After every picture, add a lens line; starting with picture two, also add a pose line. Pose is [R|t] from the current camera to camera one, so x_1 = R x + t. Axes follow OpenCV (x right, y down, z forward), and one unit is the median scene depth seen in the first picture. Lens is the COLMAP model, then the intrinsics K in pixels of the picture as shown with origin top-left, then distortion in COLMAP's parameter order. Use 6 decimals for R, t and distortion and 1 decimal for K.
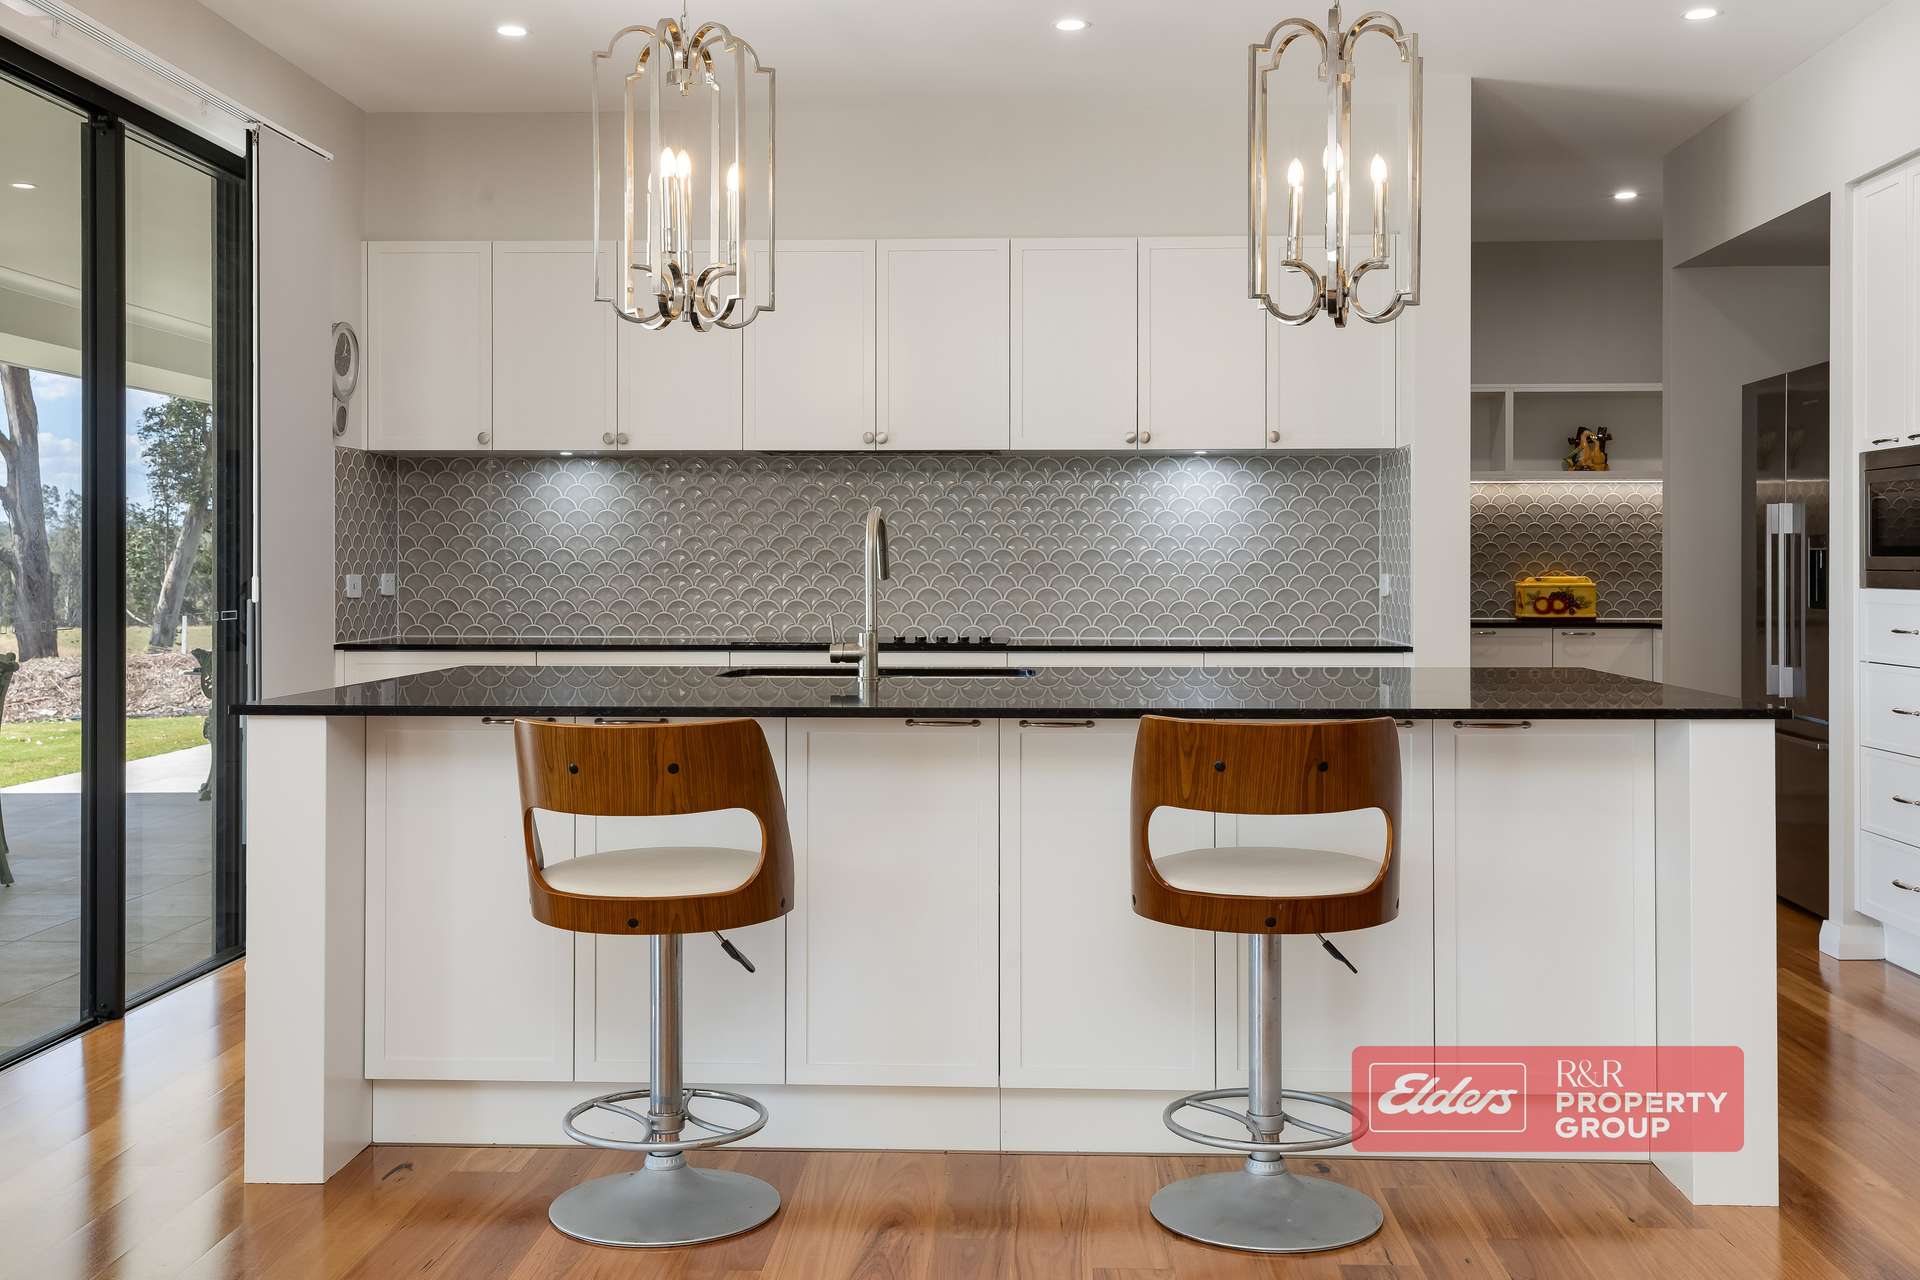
lens RADIAL K [[1891.3, 0, 960.0], [0, 1891.3, 640.0], [0, 0, 1]] dist [0.083422, 0.008767]
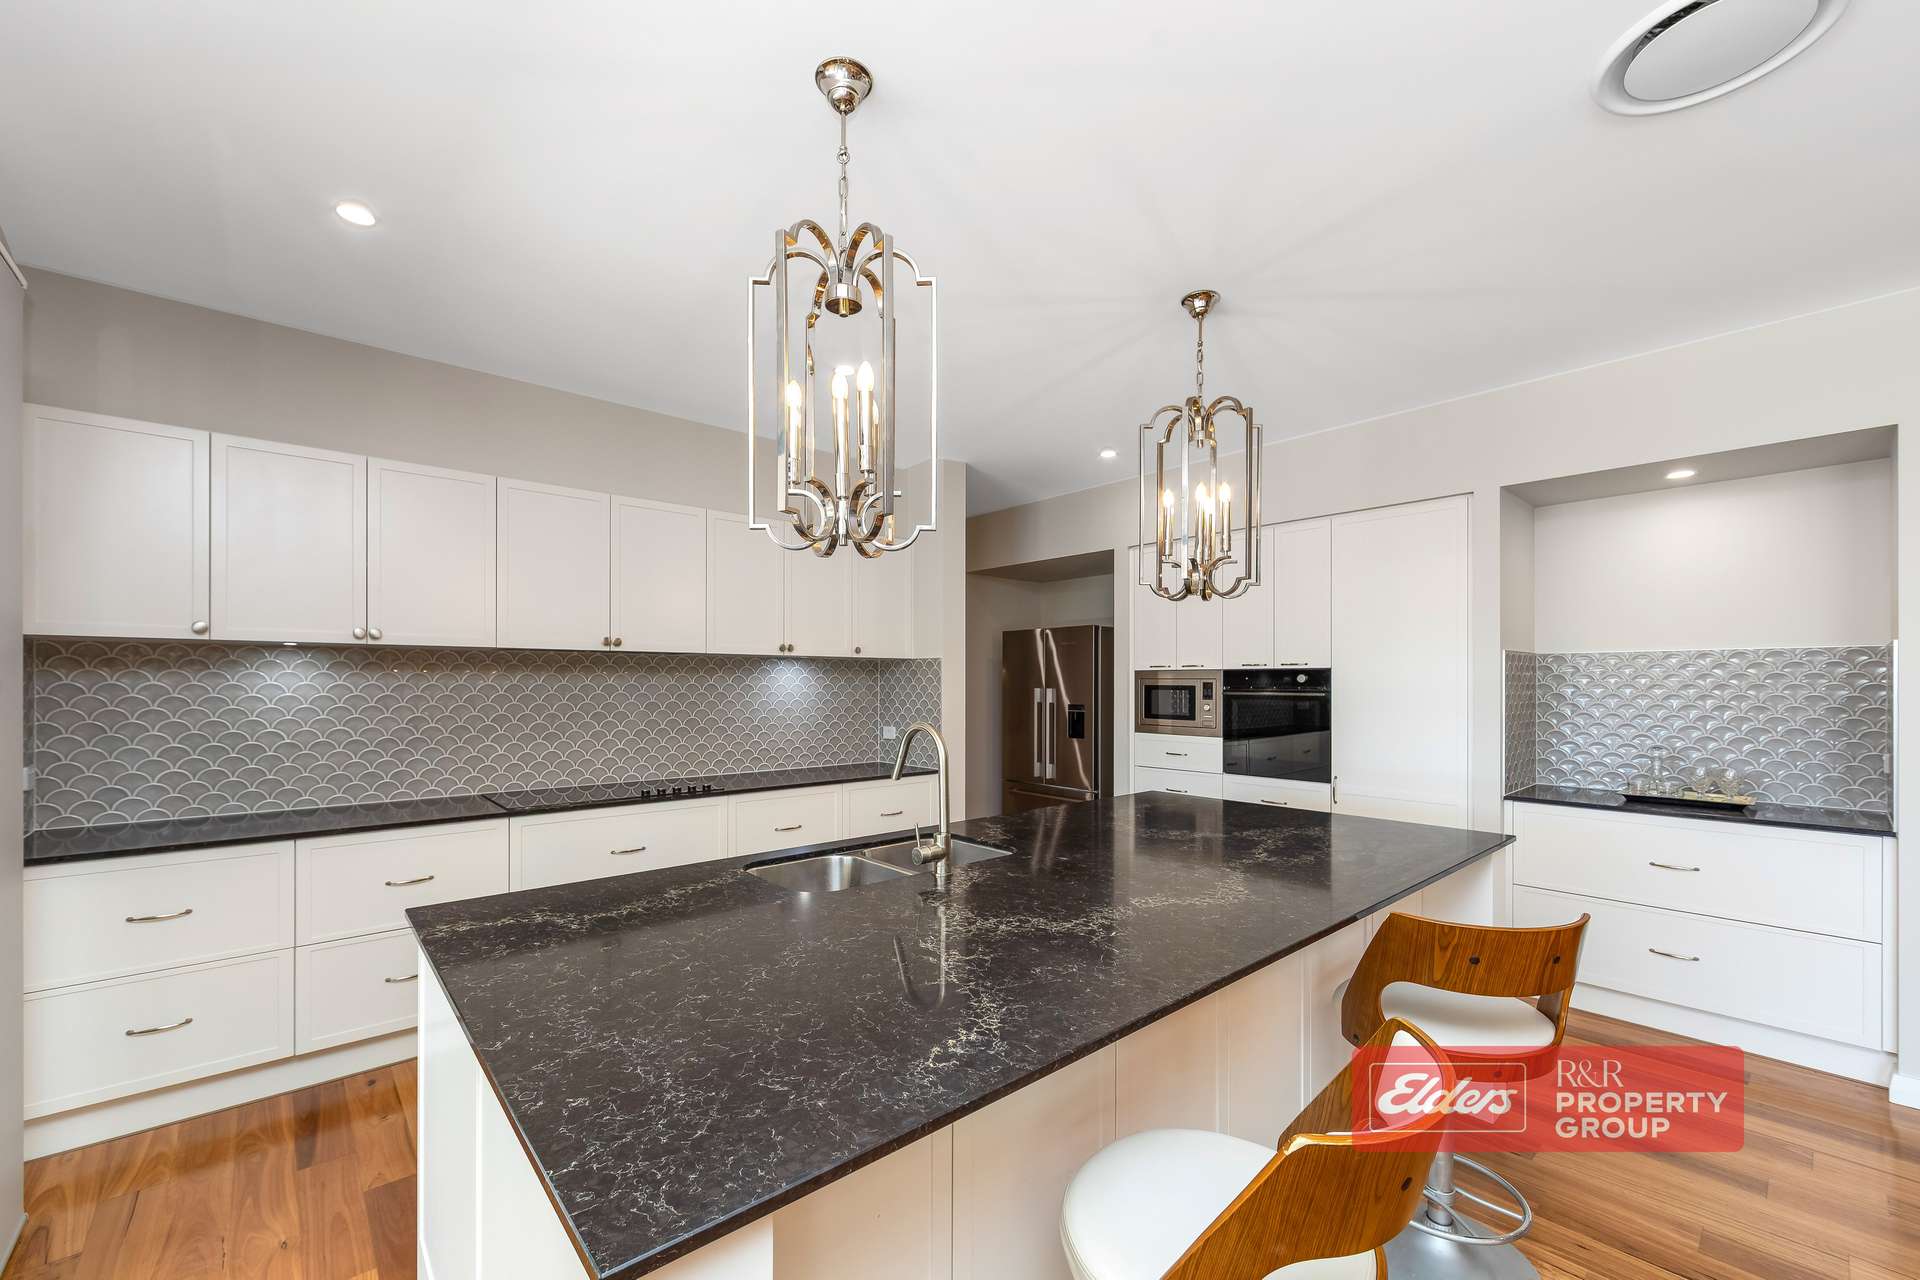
lens RADIAL K [[765.1, 0, 952.8], [0, 765.1, 679.1], [0, 0, 1]] dist [-0.001931, -0.000322]
pose [[0.730825, 0.002750, 0.682559, -0.233730], [0.028985, 0.998965, -0.035060, -0.054944], [-0.681949, 0.045406, 0.729989, 0.452100]]
